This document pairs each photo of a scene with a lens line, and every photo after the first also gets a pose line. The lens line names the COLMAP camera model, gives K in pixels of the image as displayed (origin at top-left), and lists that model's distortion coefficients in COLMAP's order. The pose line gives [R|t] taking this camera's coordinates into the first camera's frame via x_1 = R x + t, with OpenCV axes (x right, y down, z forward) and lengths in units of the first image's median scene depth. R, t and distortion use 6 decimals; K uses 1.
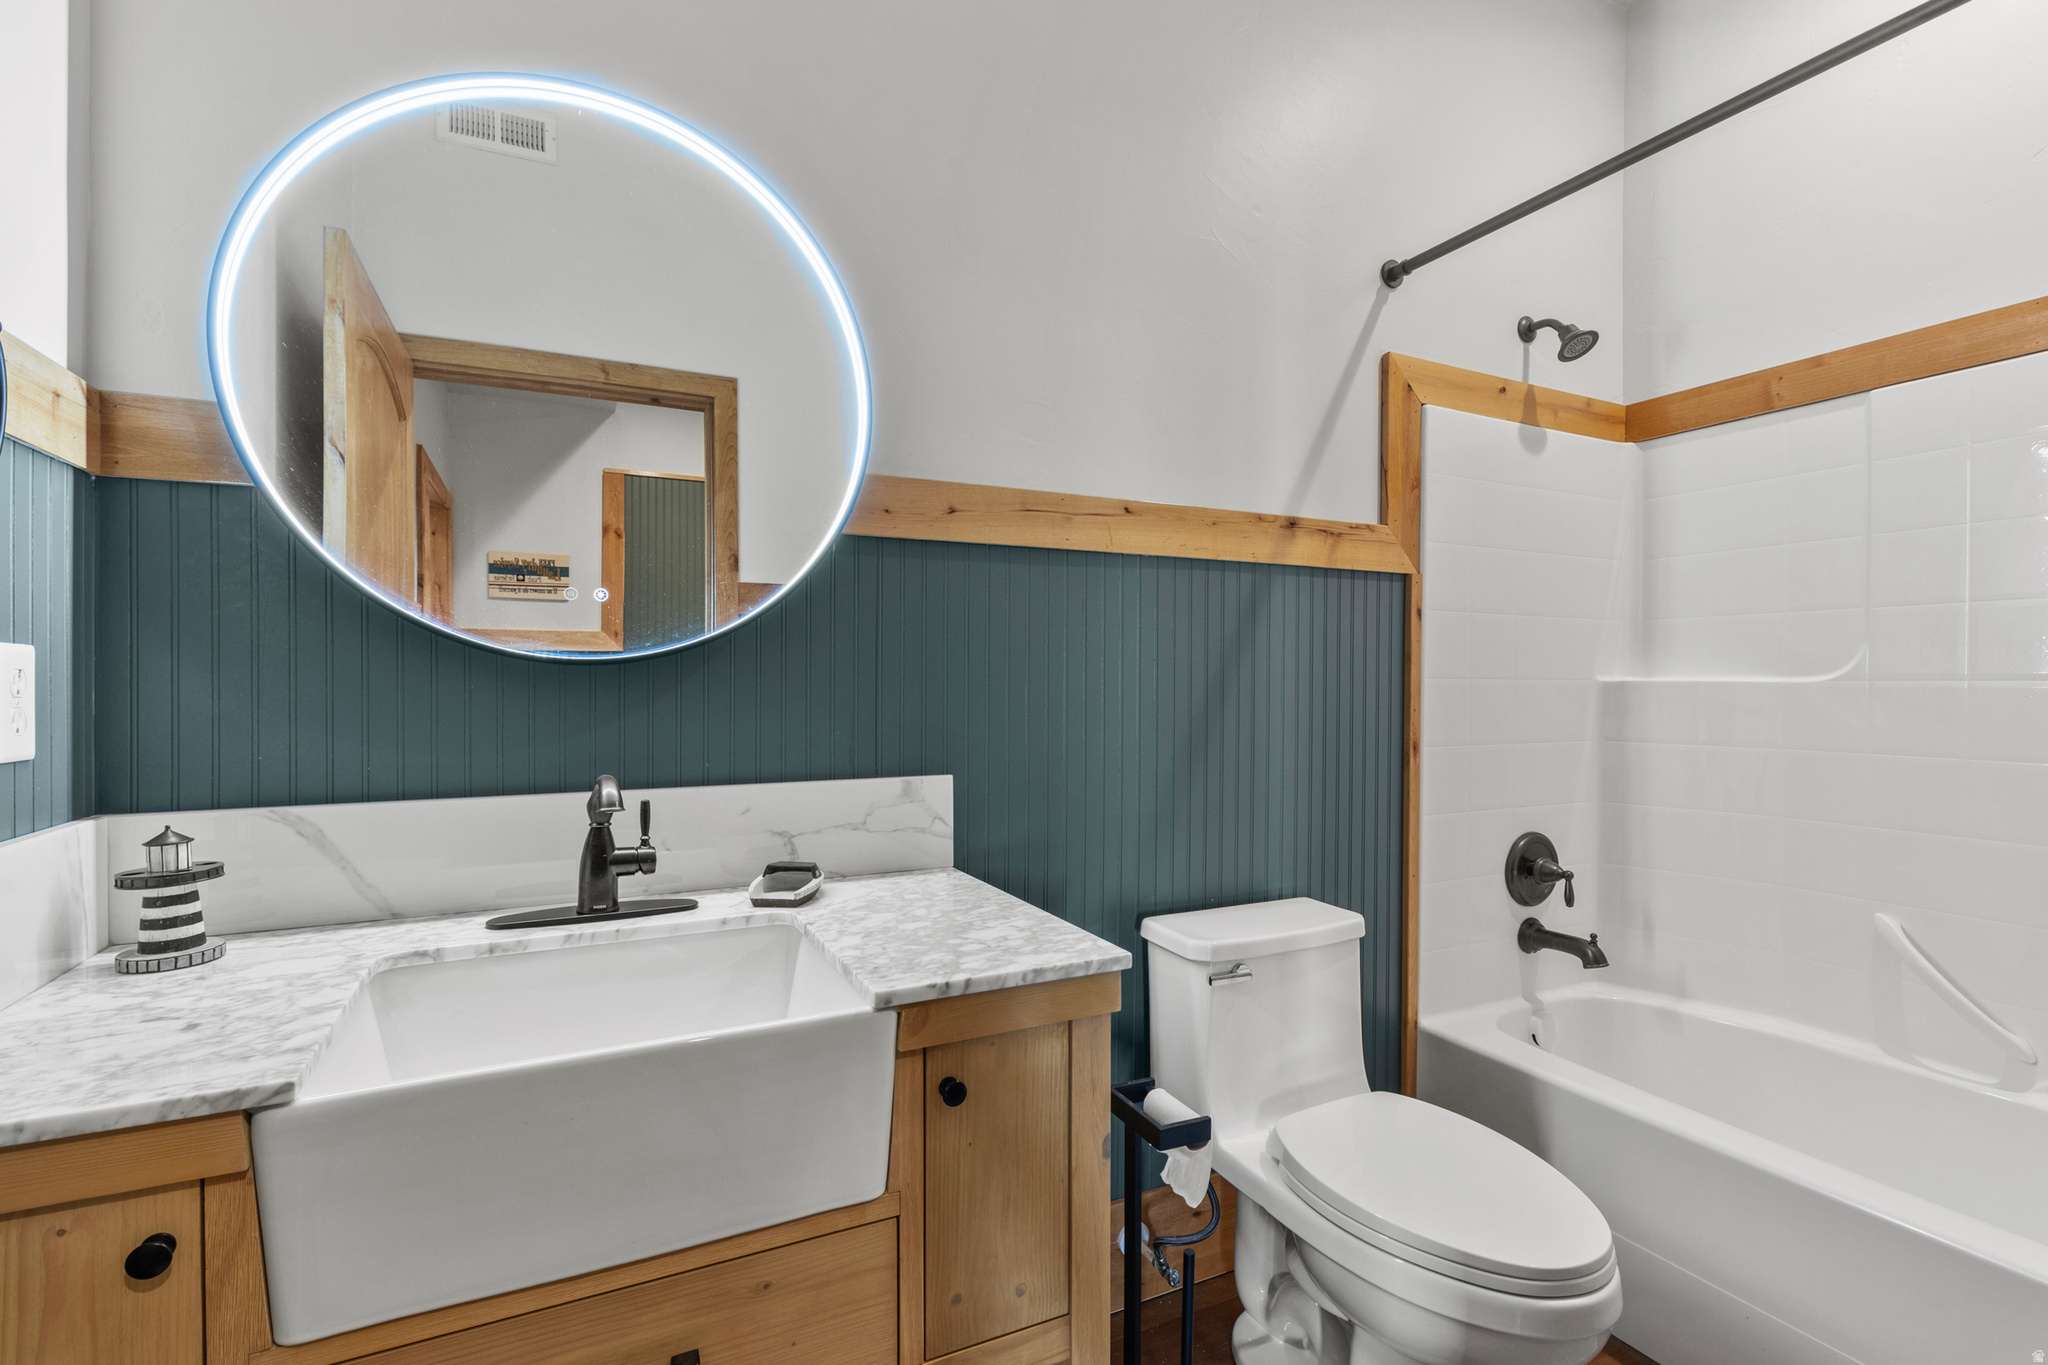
lens RADIAL K [[935.8, 0, 1021.5], [0, 935.8, 686.5], [0, 0, 1]] dist [0.004092, 0.000280]
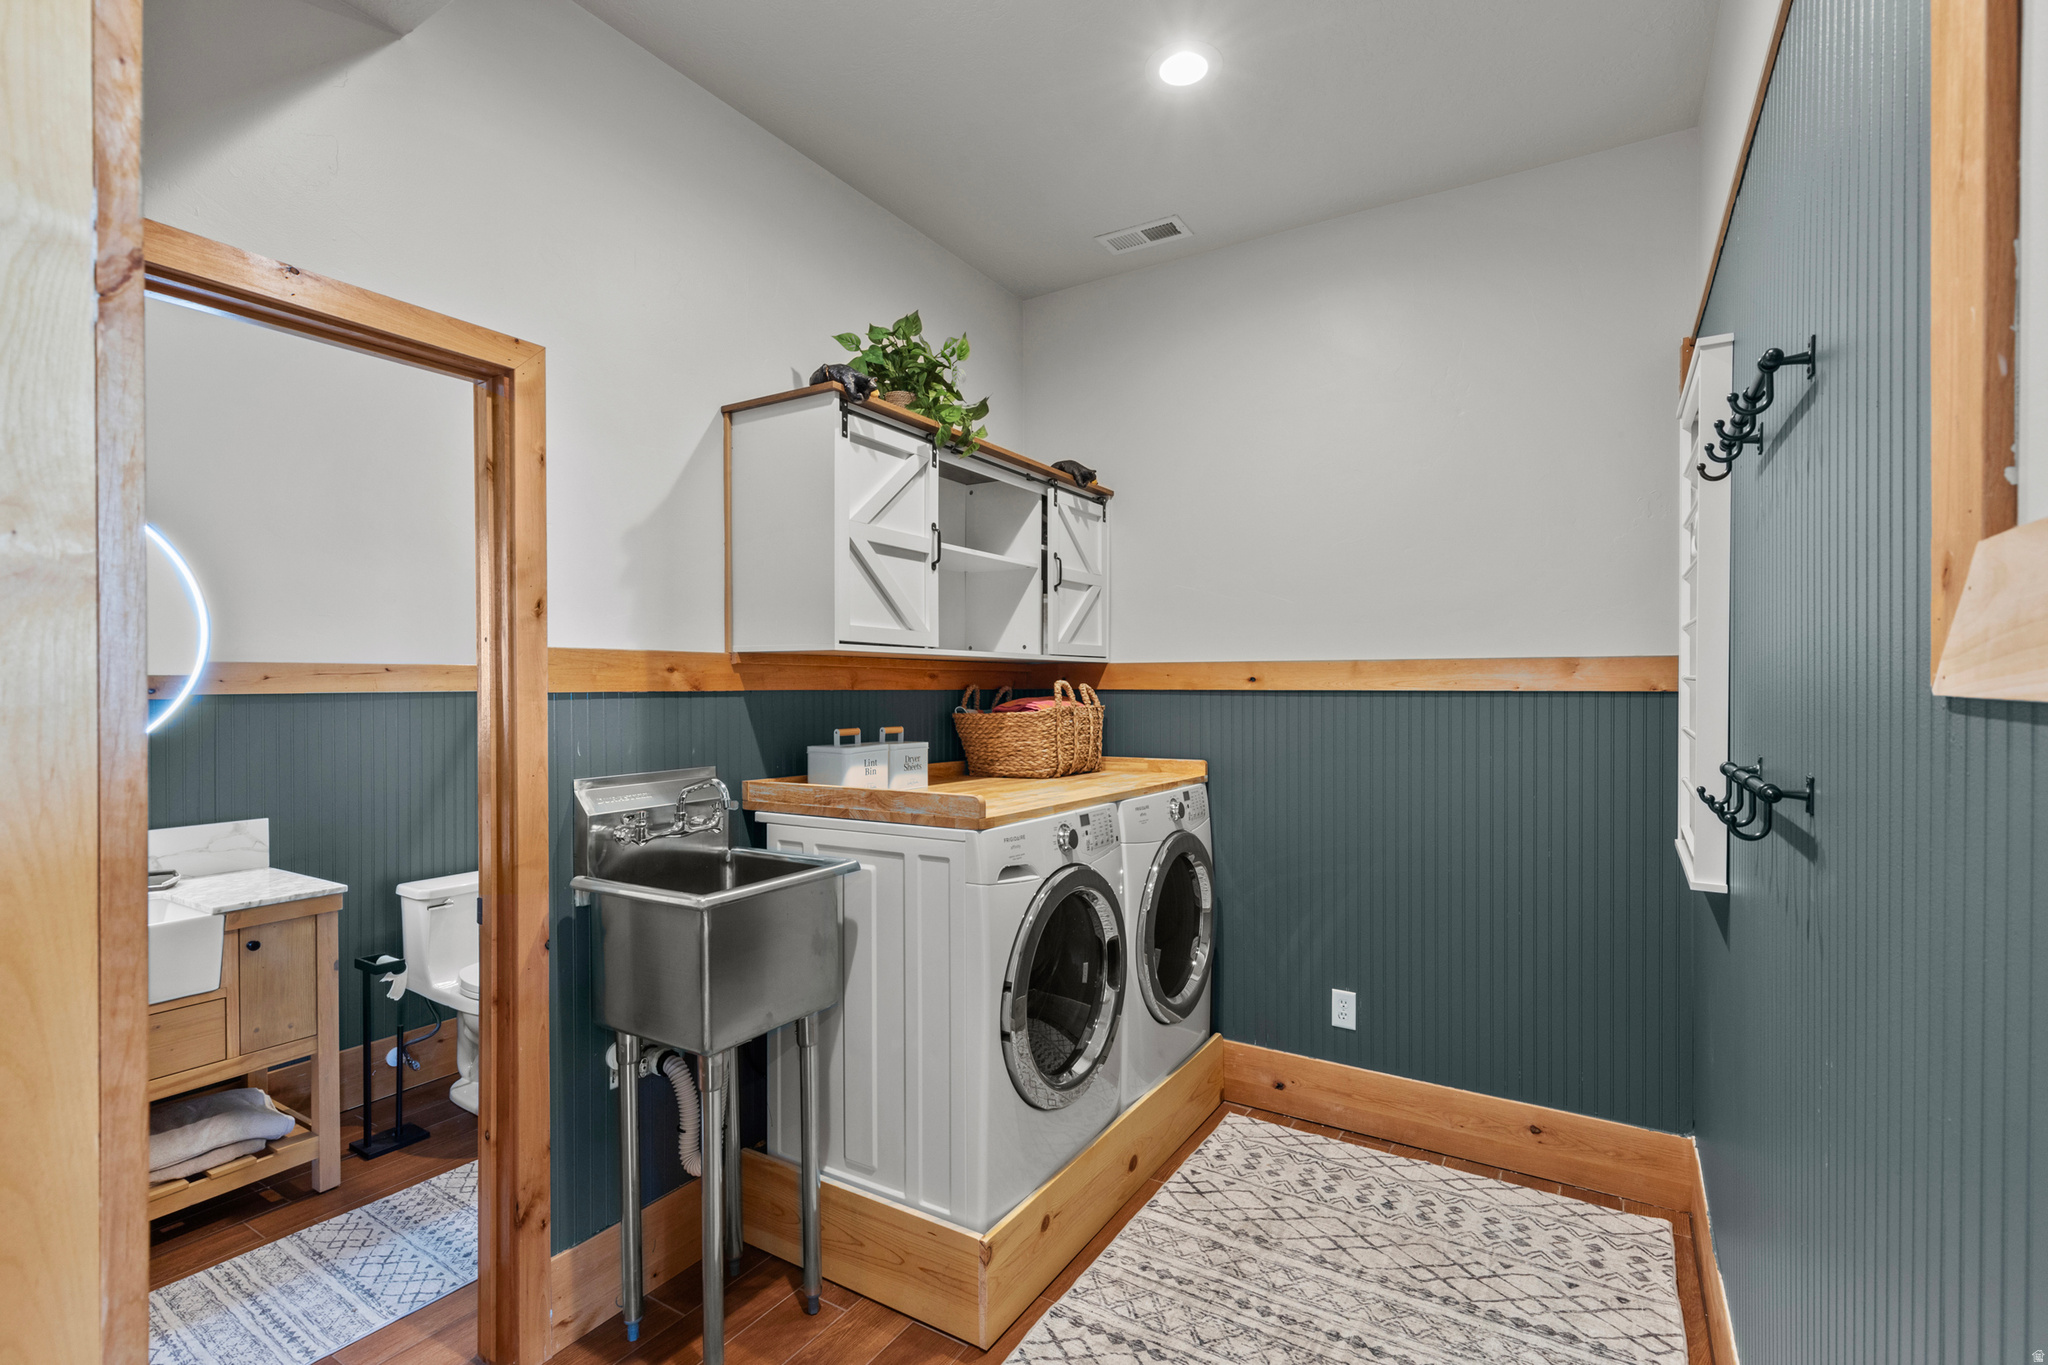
lens RADIAL K [[935.8, 0, 1021.5], [0, 935.8, 686.5], [0, 0, 1]] dist [0.004092, 0.000280]
pose [[0.851444, -0.009852, 0.524353, 0.246912], [0.009726, 0.999948, 0.002996, -0.174604], [-0.524356, 0.002549, 0.851496, -1.503956]]
